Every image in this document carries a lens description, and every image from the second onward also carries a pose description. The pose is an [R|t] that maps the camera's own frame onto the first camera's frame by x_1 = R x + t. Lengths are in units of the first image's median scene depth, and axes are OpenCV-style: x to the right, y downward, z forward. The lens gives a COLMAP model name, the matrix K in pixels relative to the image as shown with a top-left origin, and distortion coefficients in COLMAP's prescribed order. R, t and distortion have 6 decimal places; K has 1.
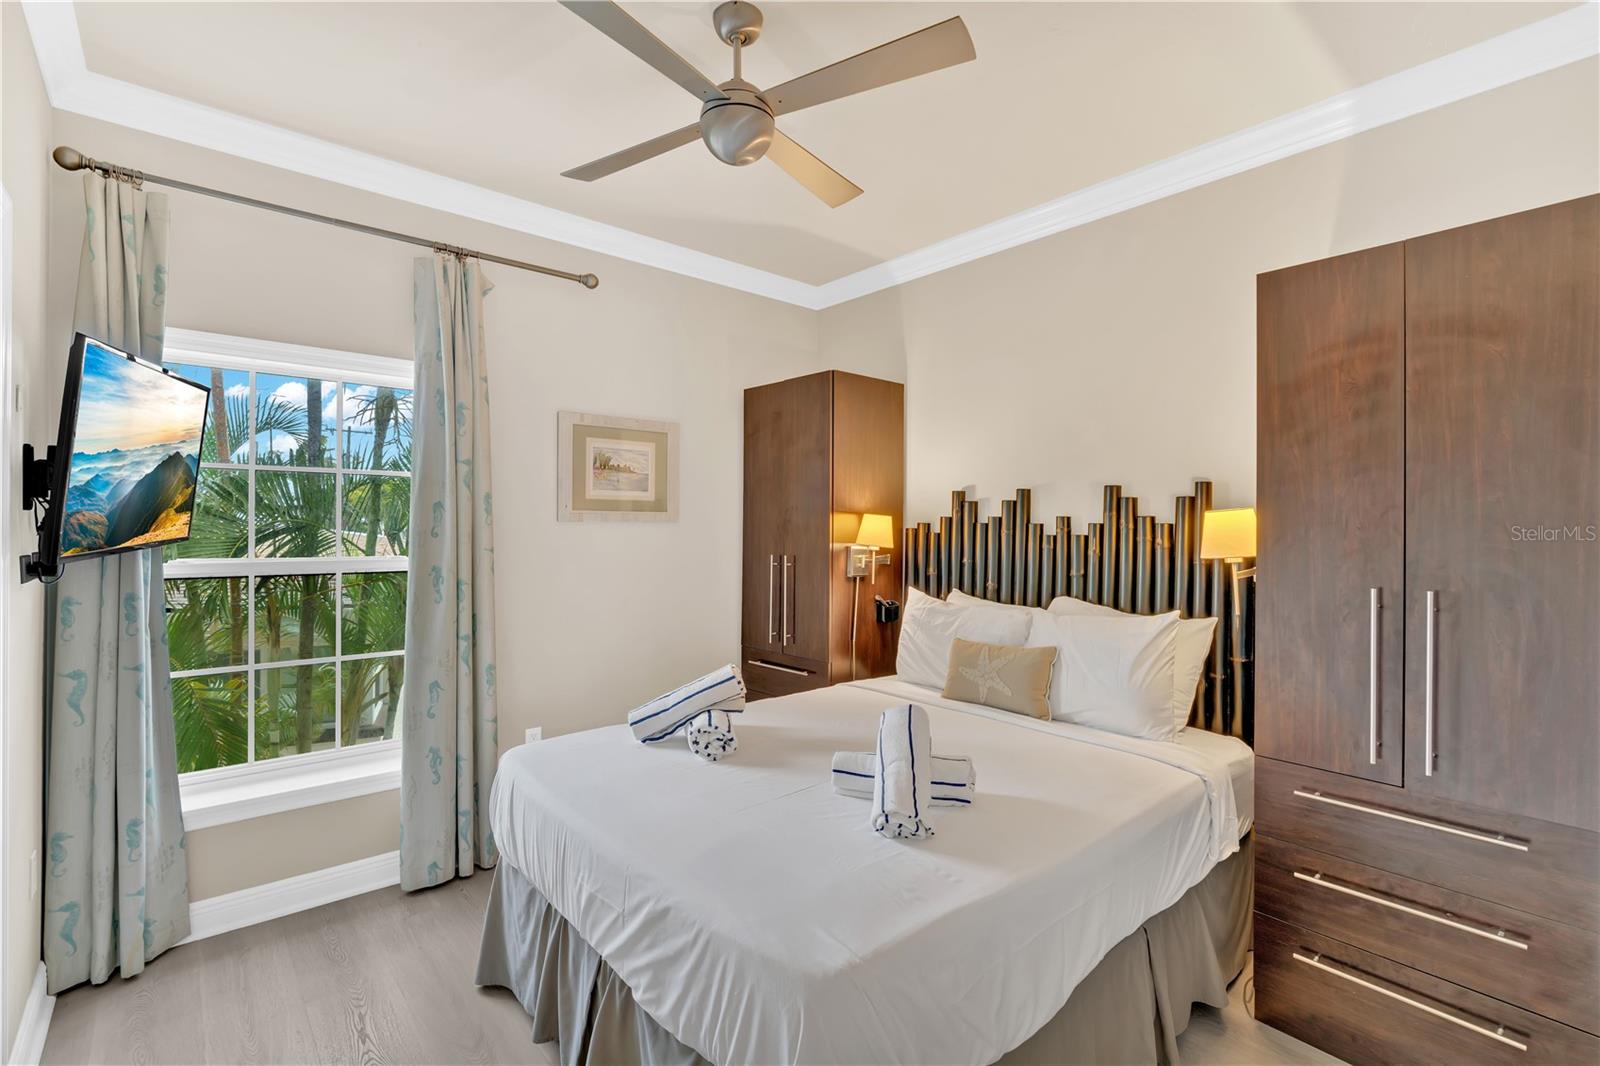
lens RADIAL K [[728.3, 0, 796.1], [0, 728.3, 524.7], [0, 0, 1]] dist [0.010091, 0.000355]
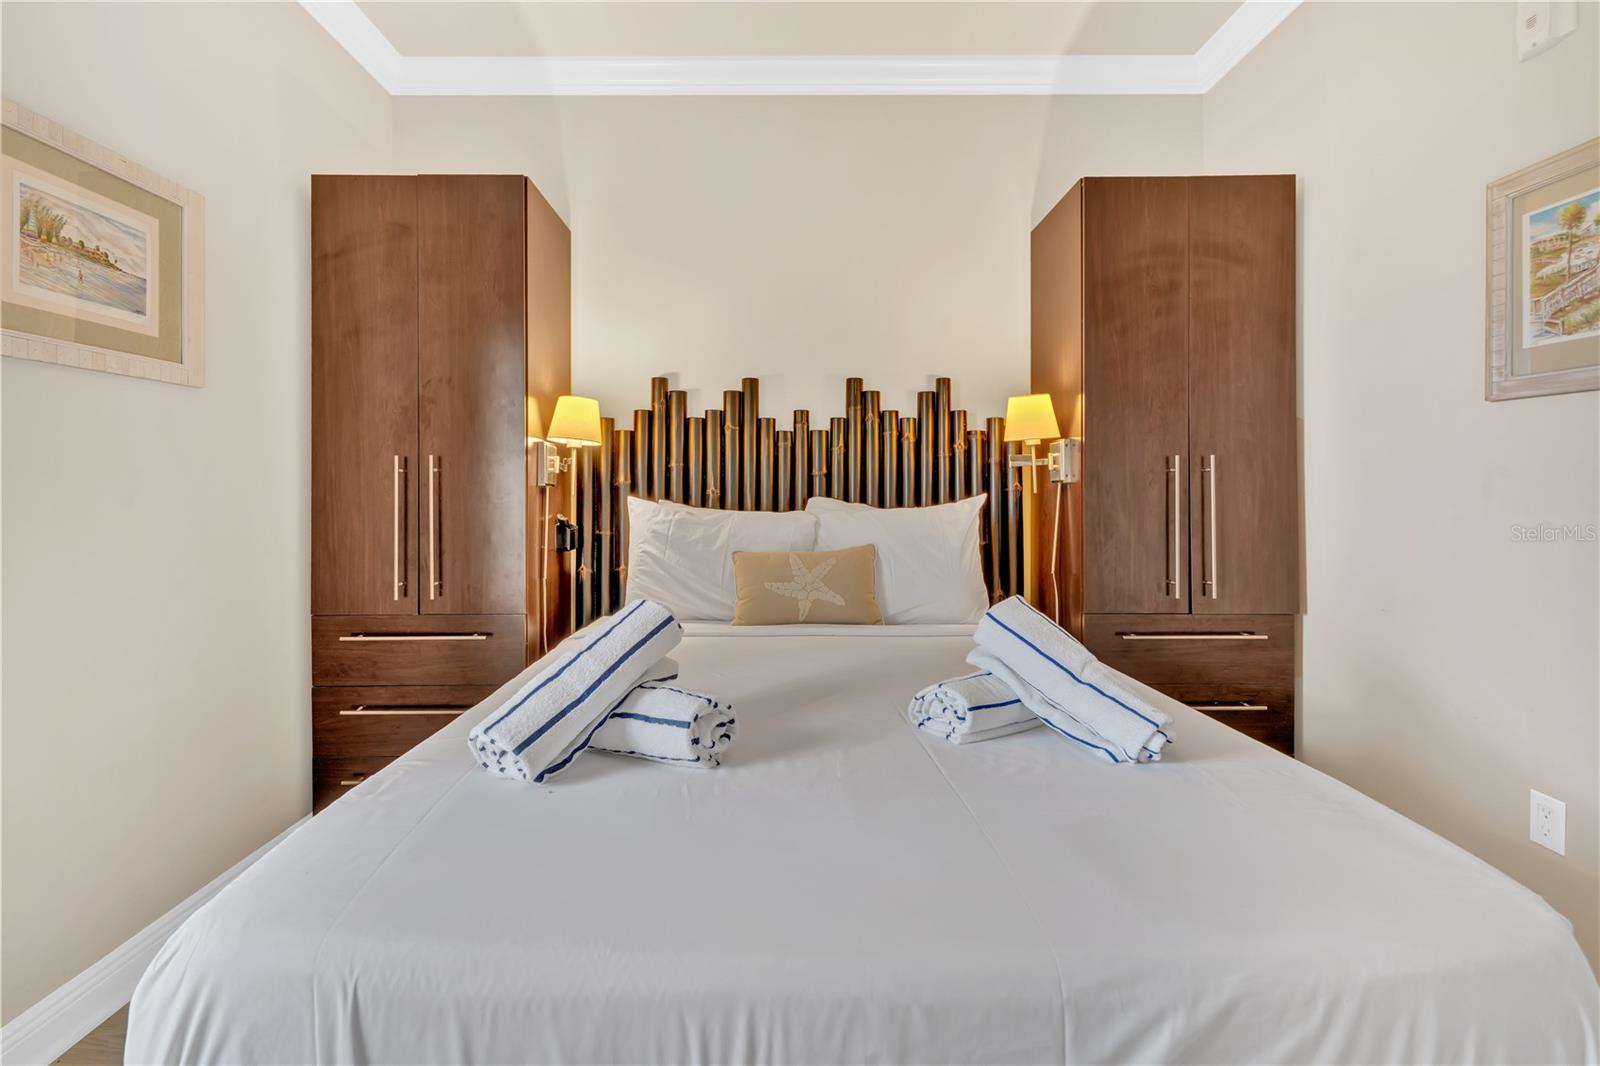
lens RADIAL K [[743.2, 0, 795.7], [0, 743.2, 481.7], [0, 0, 1]] dist [-0.002735, -0.000270]
pose [[0.651456, -0.004620, 0.758672, -0.353749], [0.004584, 0.999987, 0.002153, 0.078557], [-0.758672, 0.002075, 0.651469, 0.423172]]
